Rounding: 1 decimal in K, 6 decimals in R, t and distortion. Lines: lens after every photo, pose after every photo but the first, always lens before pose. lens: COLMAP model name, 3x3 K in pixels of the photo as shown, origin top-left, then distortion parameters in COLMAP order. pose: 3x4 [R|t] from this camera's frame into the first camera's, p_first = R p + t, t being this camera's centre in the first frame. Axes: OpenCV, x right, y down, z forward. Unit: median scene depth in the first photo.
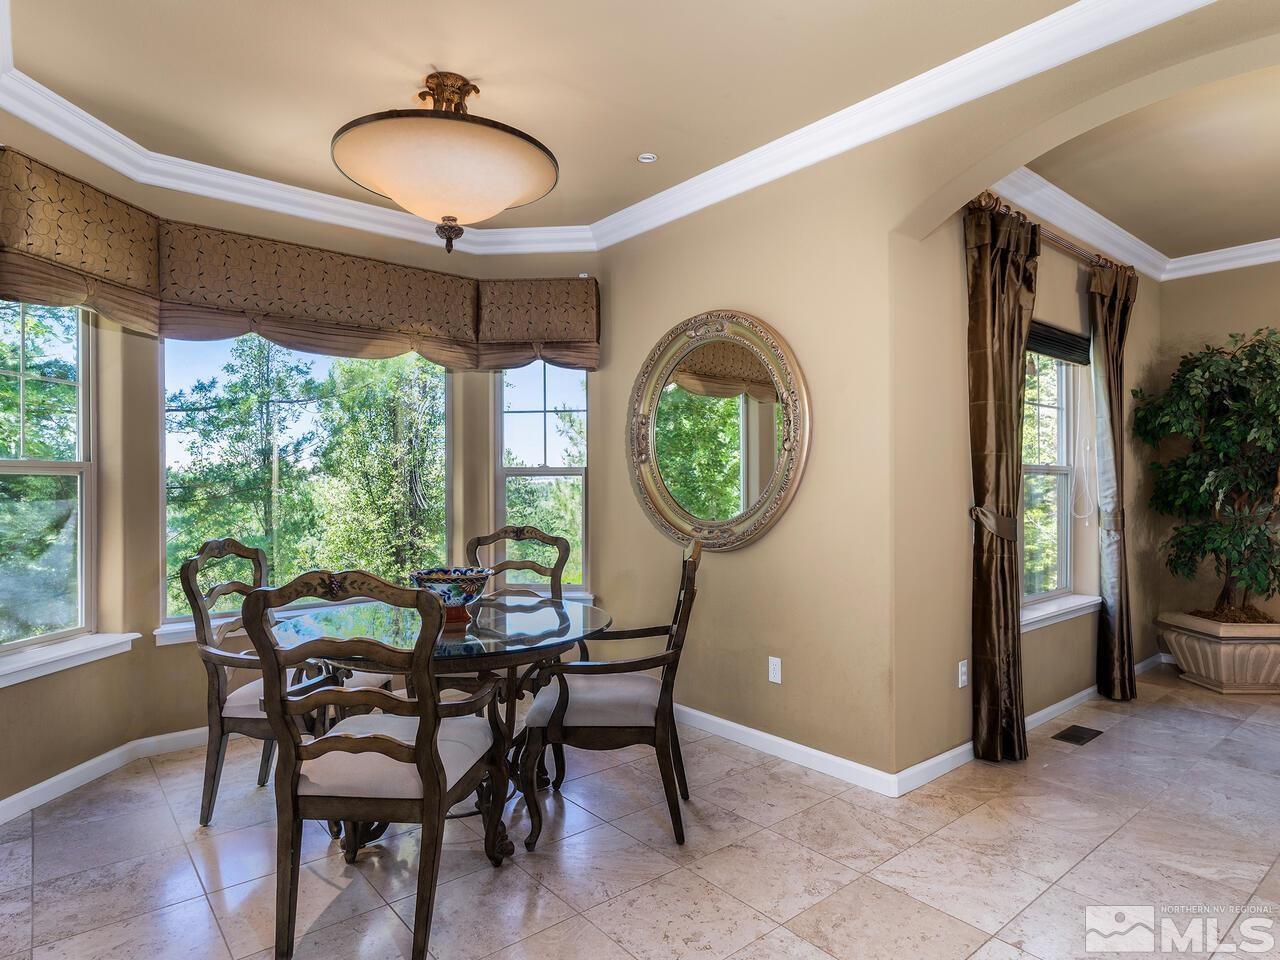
lens RADIAL K [[737.6, 0, 641.5], [0, 737.6, 483.6], [0, 0, 1]] dist [-0.008509, 0.002346]
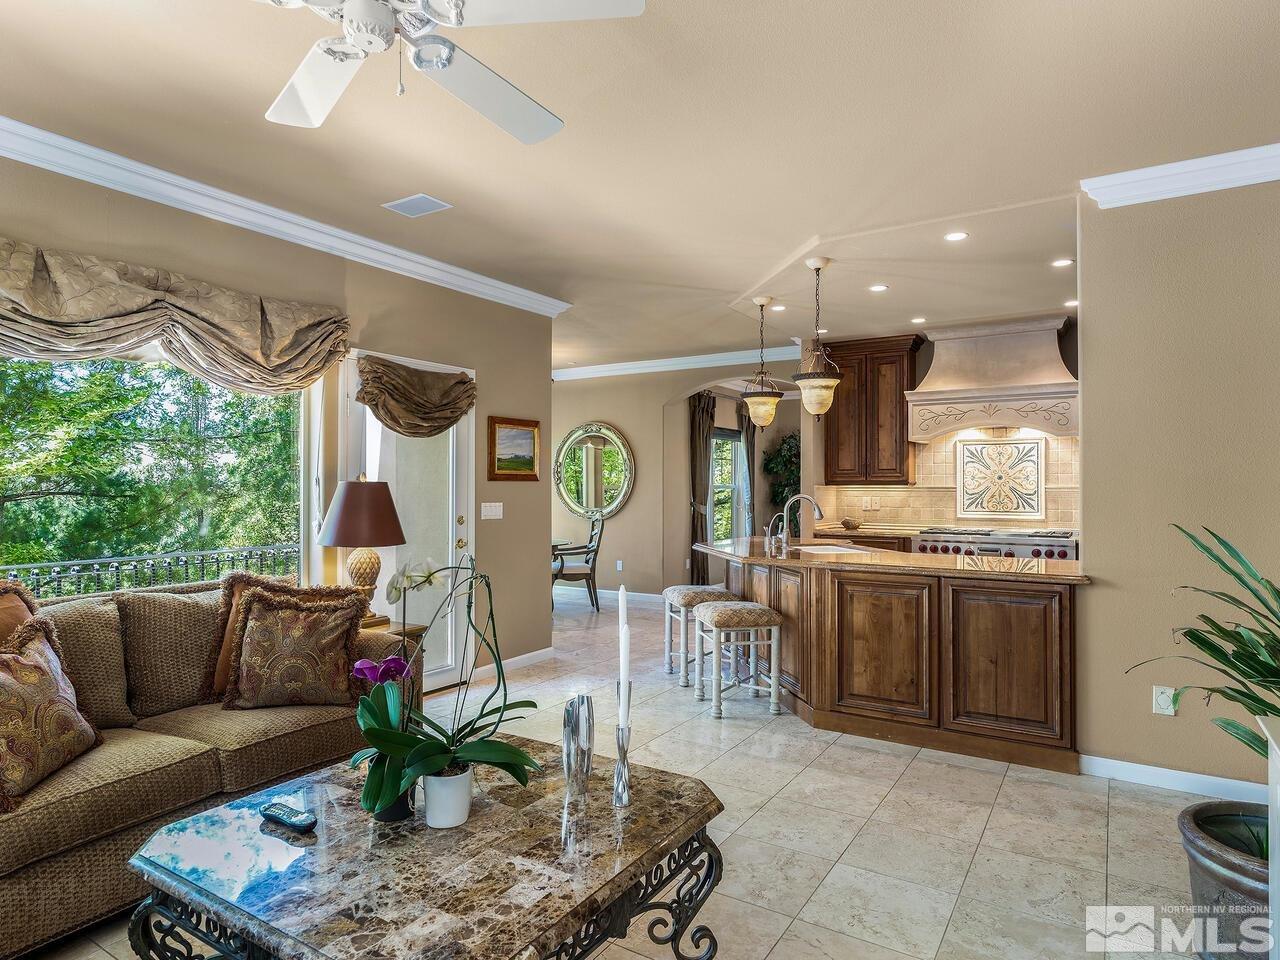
lens RADIAL K [[737.6, 0, 641.5], [0, 737.6, 483.6], [0, 0, 1]] dist [-0.008509, 0.002346]
pose [[0.953146, 0.005935, 0.302454, -0.412201], [-0.005055, 0.999980, -0.003694, -0.017839], [-0.302470, 0.001992, 0.953157, -1.153410]]
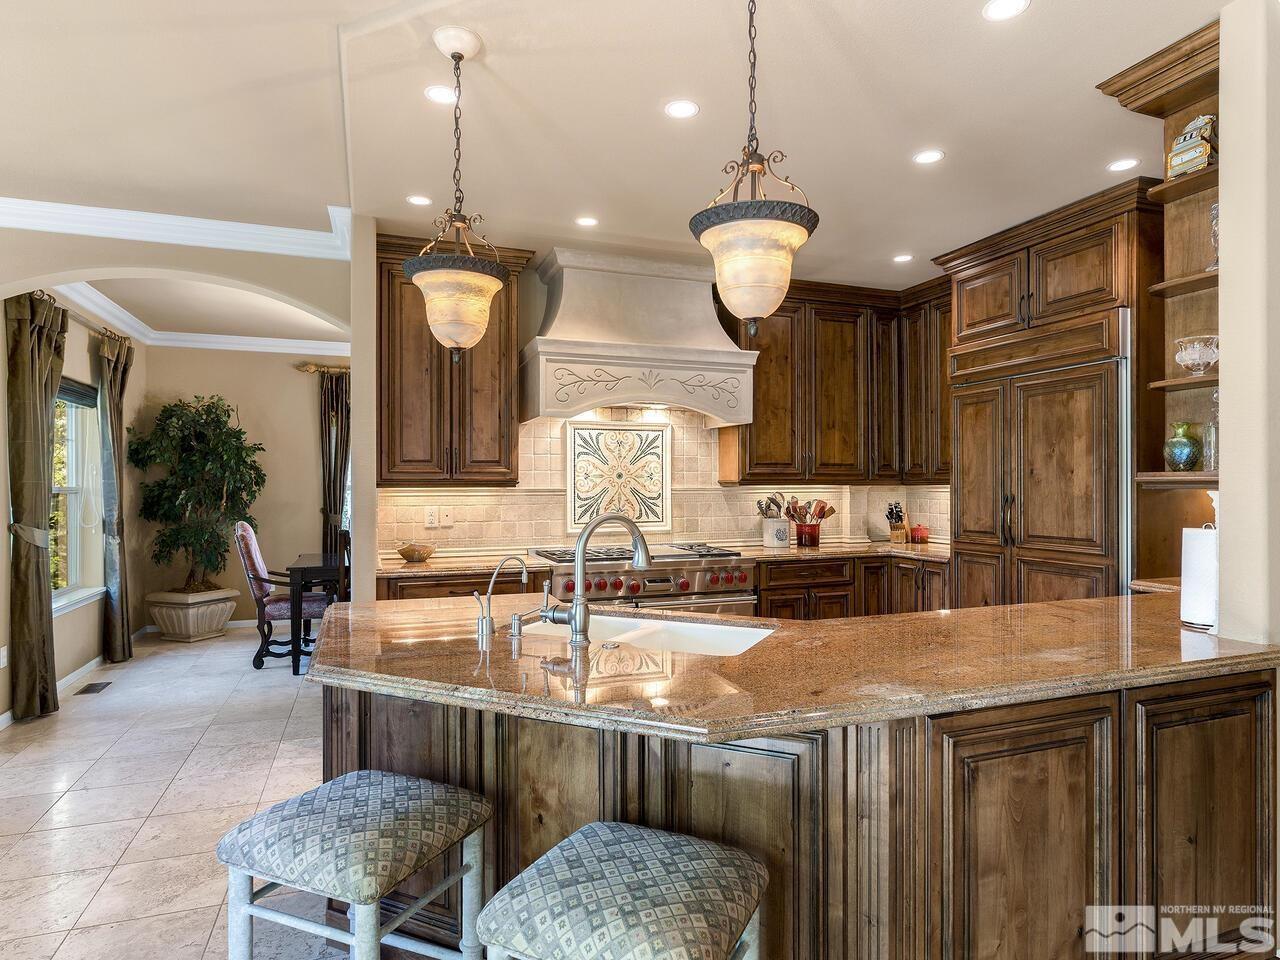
lens RADIAL K [[737.6, 0, 641.5], [0, 737.6, 483.6], [0, 0, 1]] dist [-0.008509, 0.002346]
pose [[0.336142, 0.003040, 0.941806, -0.284924], [0.000800, 0.999994, -0.003513, -0.023814], [-0.941811, 0.001934, 0.336137, -0.337062]]
